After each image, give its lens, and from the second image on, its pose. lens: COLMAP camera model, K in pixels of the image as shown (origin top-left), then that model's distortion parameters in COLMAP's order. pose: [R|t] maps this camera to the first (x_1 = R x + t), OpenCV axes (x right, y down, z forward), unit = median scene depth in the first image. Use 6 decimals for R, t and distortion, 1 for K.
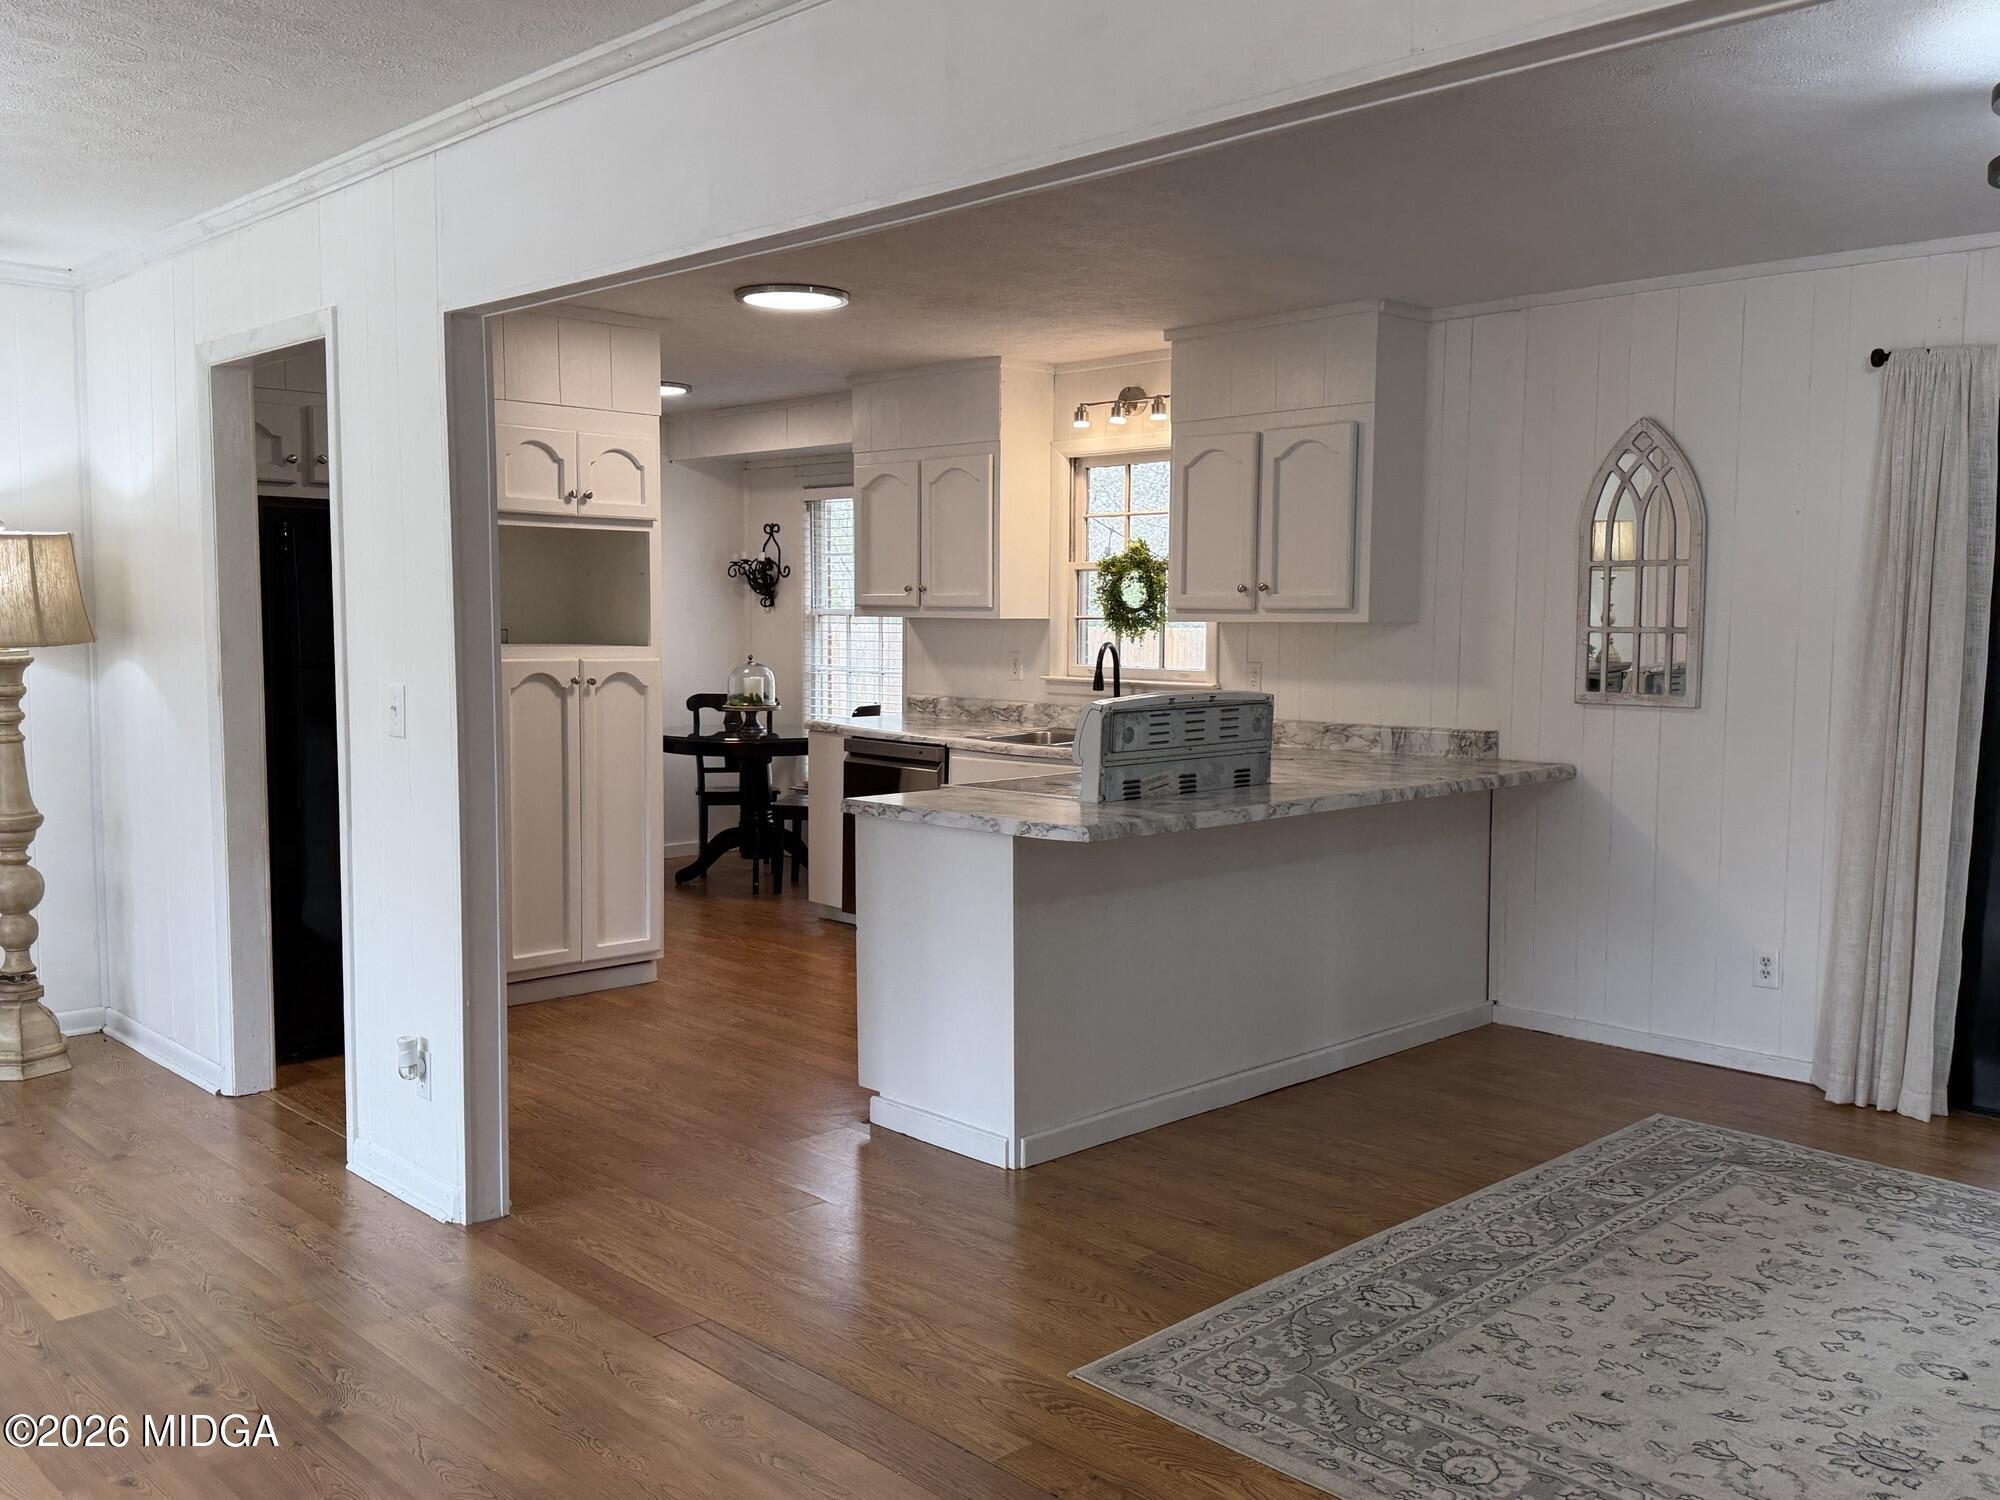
lens RADIAL K [[1717.6, 0, 999.8], [0, 1717.6, 754.0], [0, 0, 1]] dist [0.130534, -0.217249]
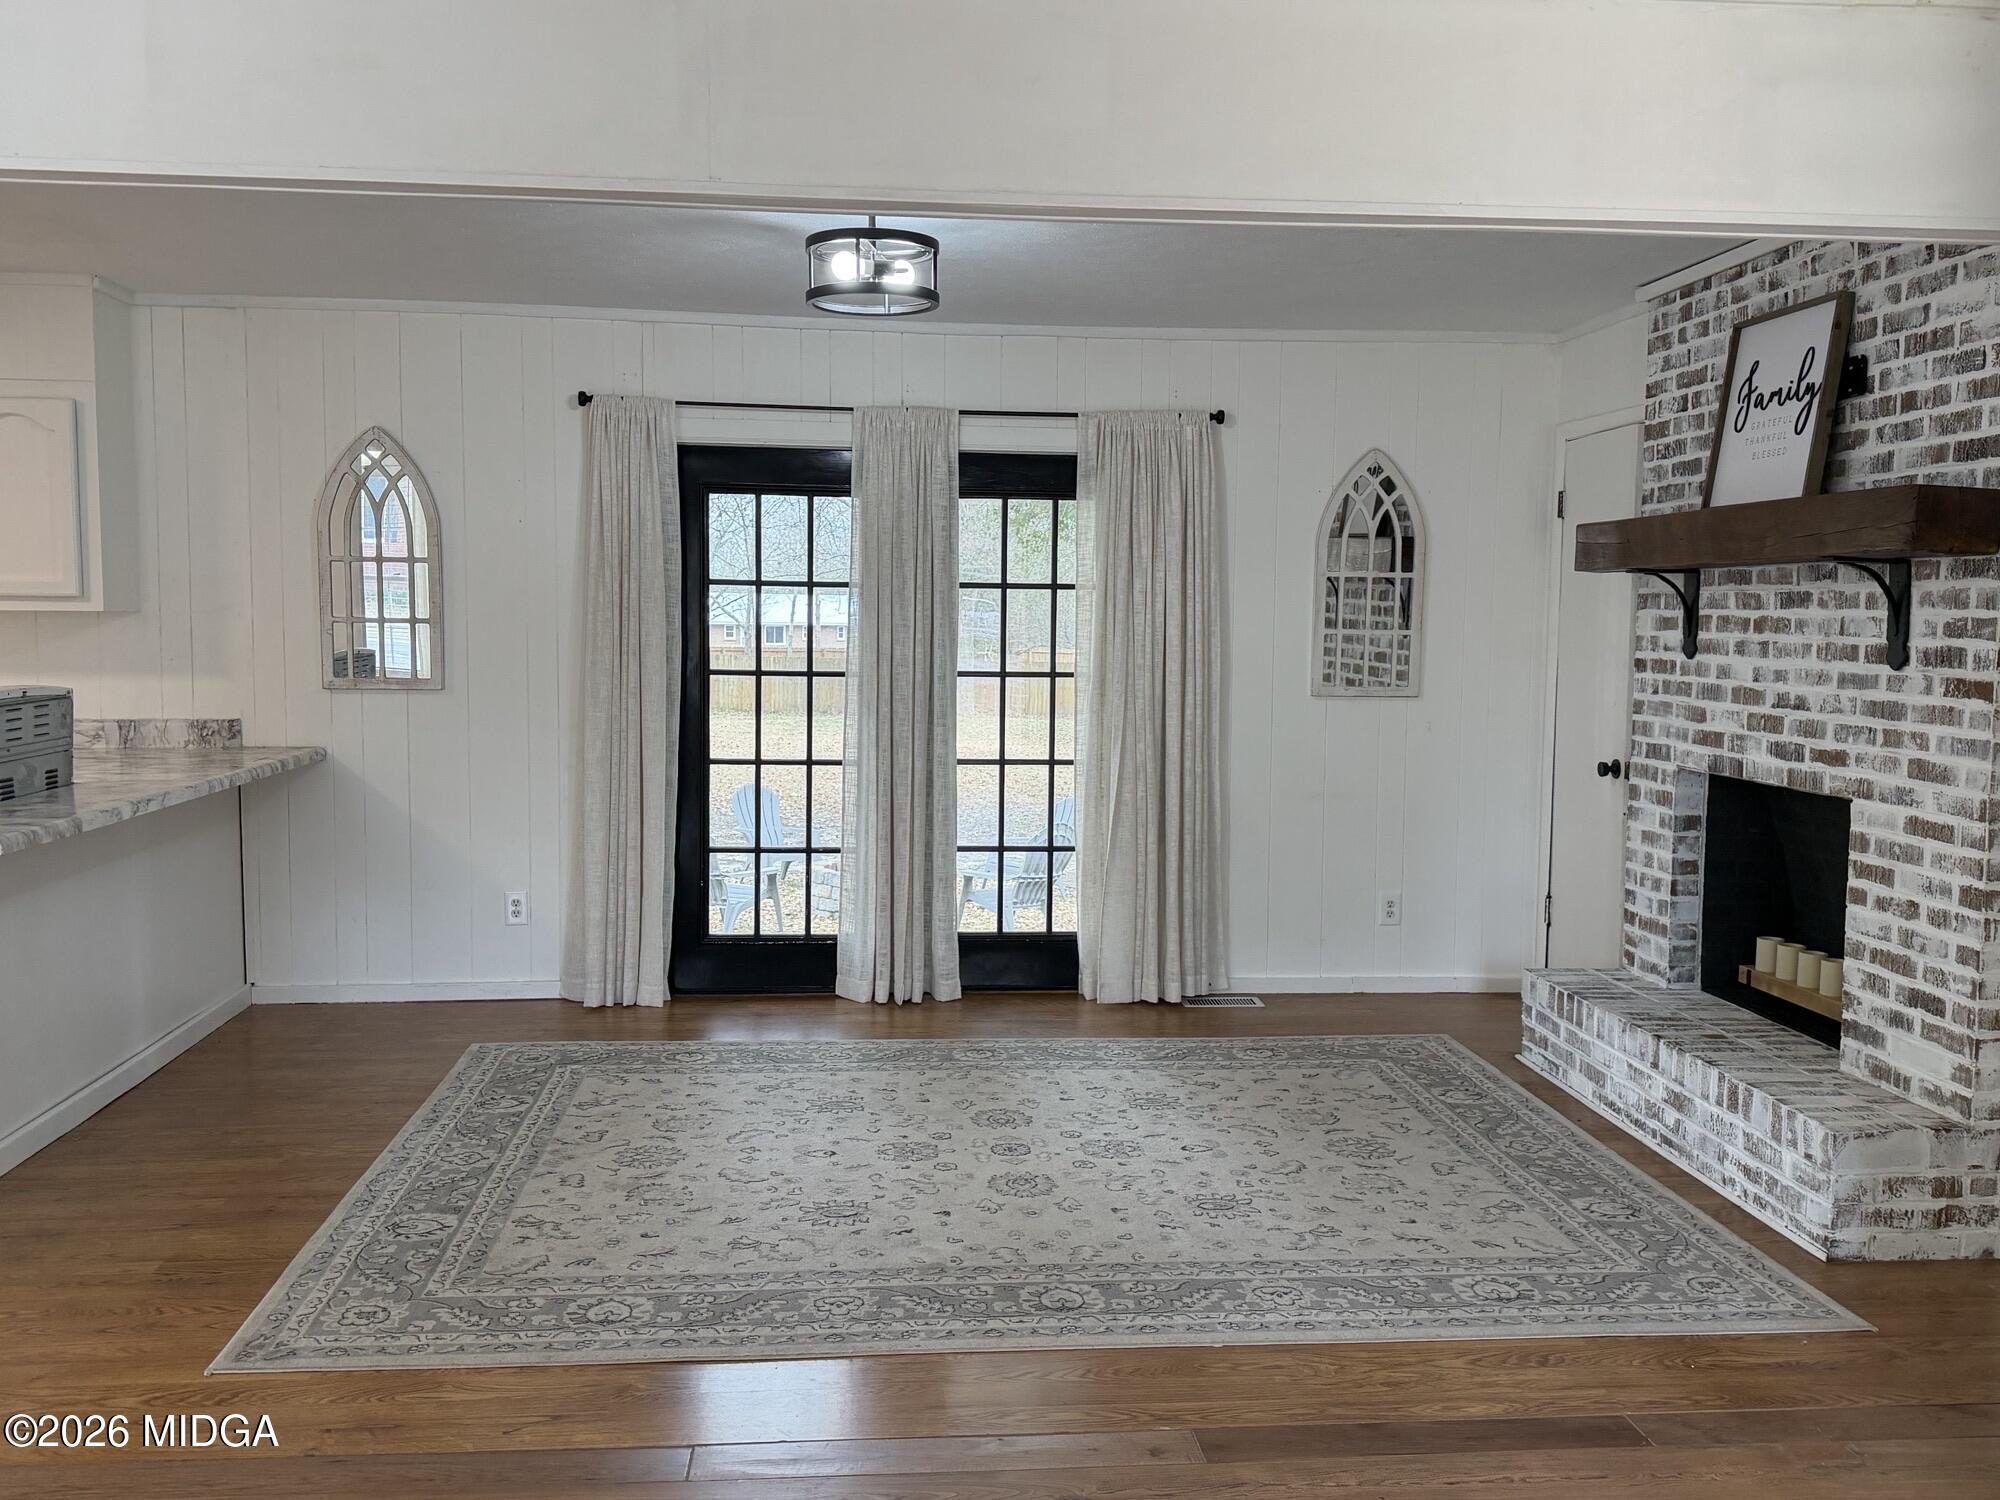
lens RADIAL K [[1729.3, 0, 1002.2], [0, 1729.3, 759.2], [0, 0, 1]] dist [0.122622, -0.230066]
pose [[0.628018, -0.065262, 0.775458, -0.227085], [0.057180, 0.997654, 0.037654, -0.002768], [-0.776095, 0.020694, 0.630276, 0.003527]]
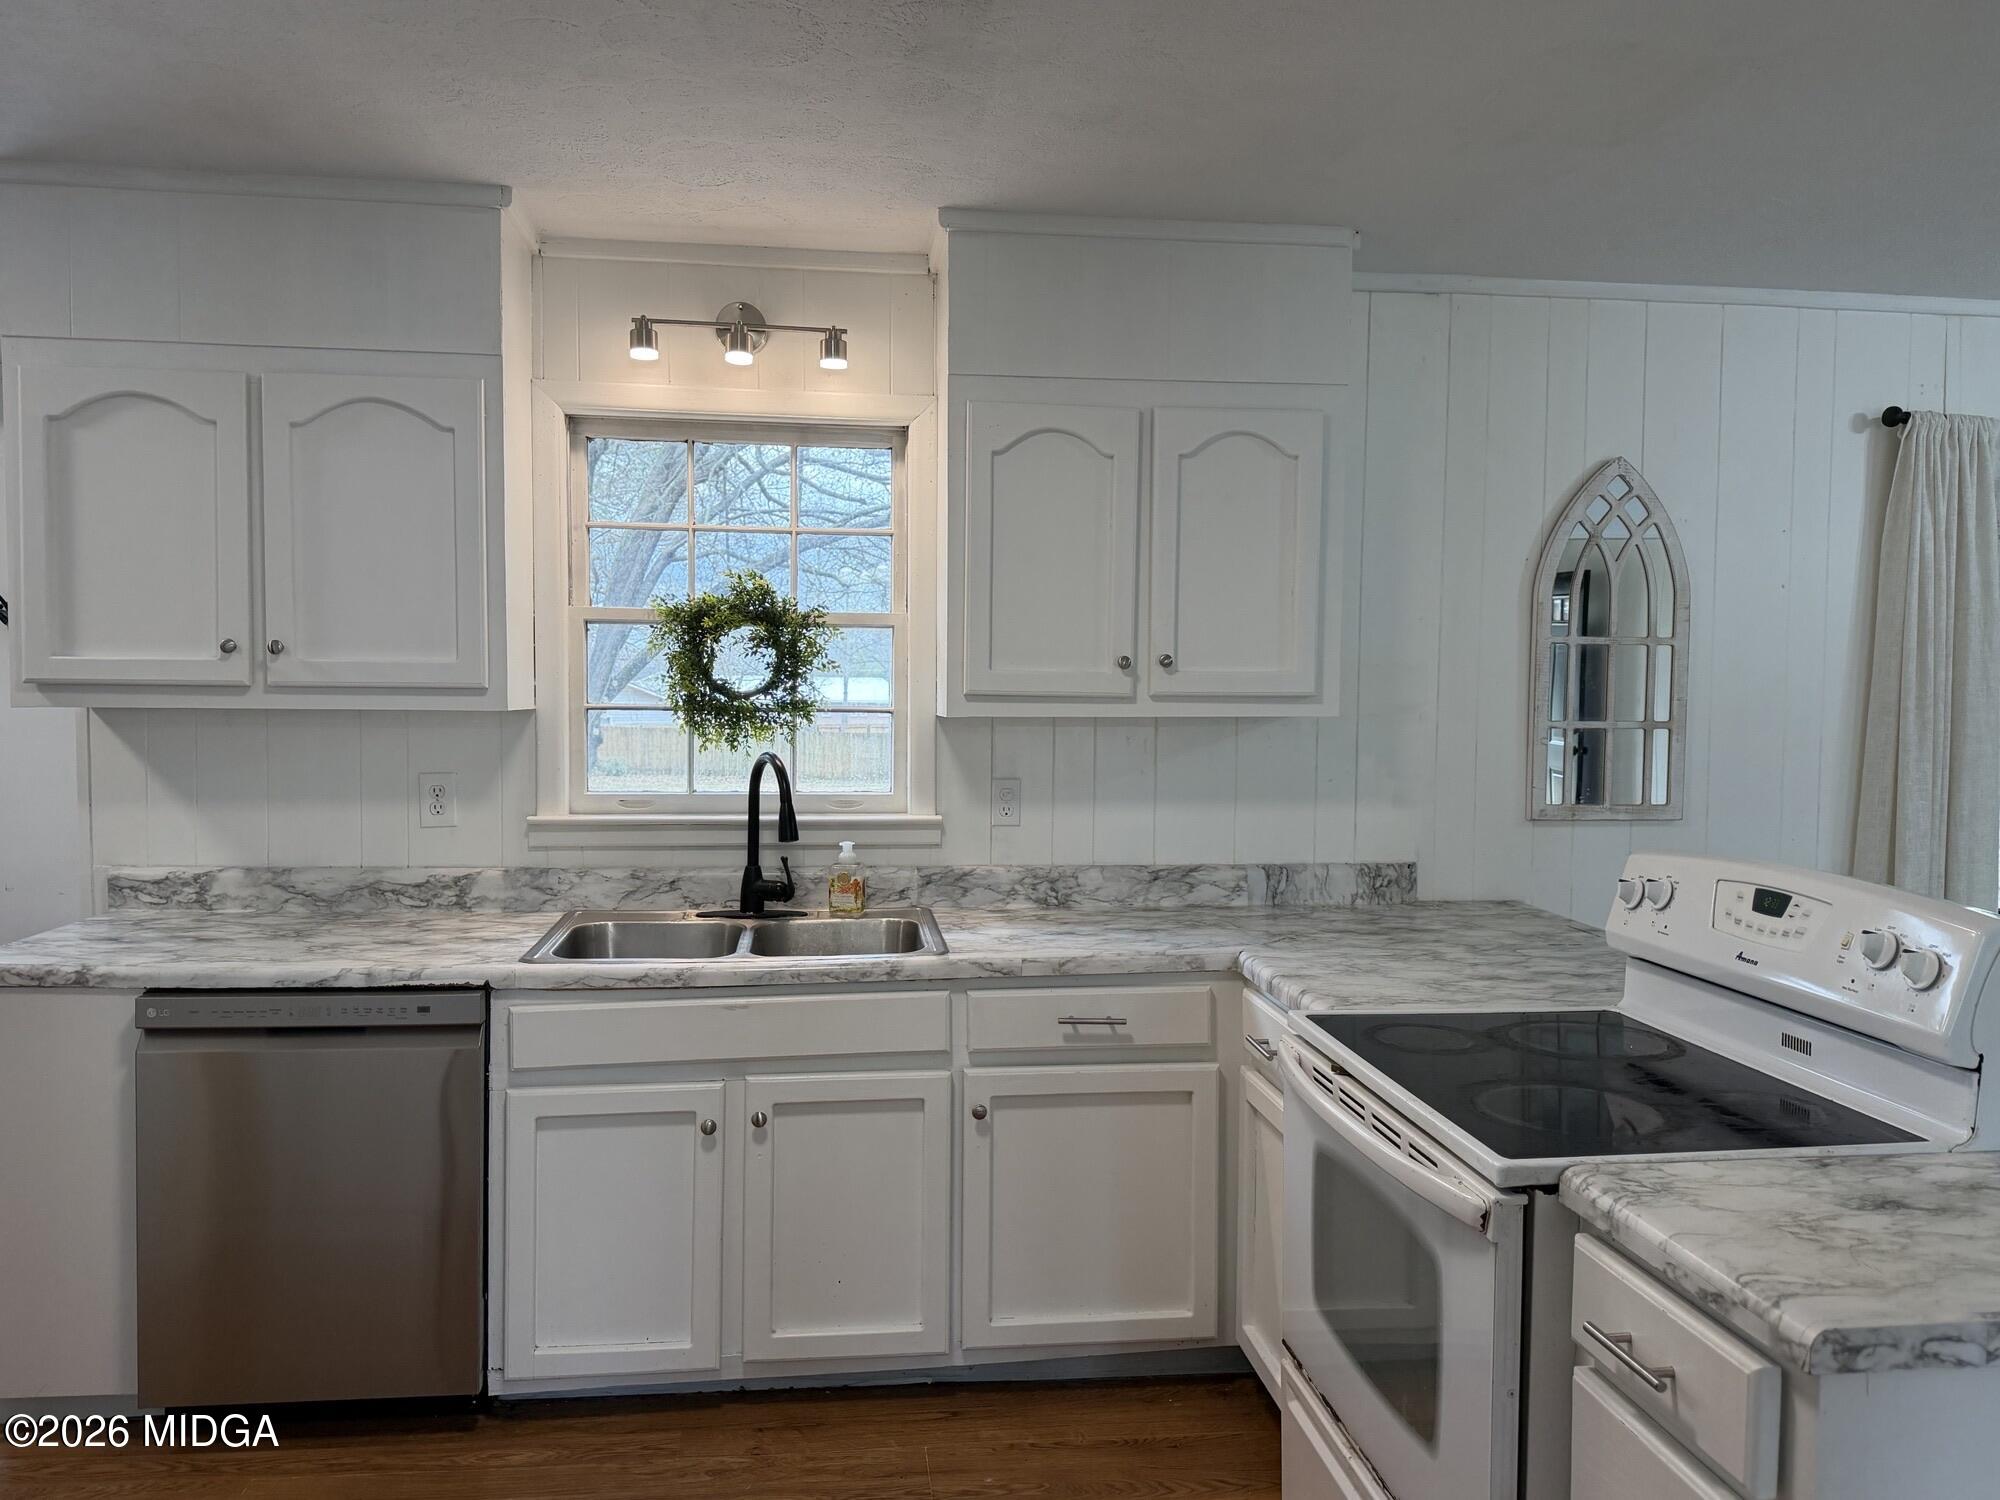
lens RADIAL K [[1392.6, 0, 1000.0], [0, 1392.6, 750.0], [0, 0, 1]] dist [0.095603, -0.125310]
pose [[0.602347, -0.036500, 0.797400, -0.285135], [0.061438, 0.998111, -0.000723, -0.069282], [-0.795867, 0.049426, 0.603451, 0.758613]]
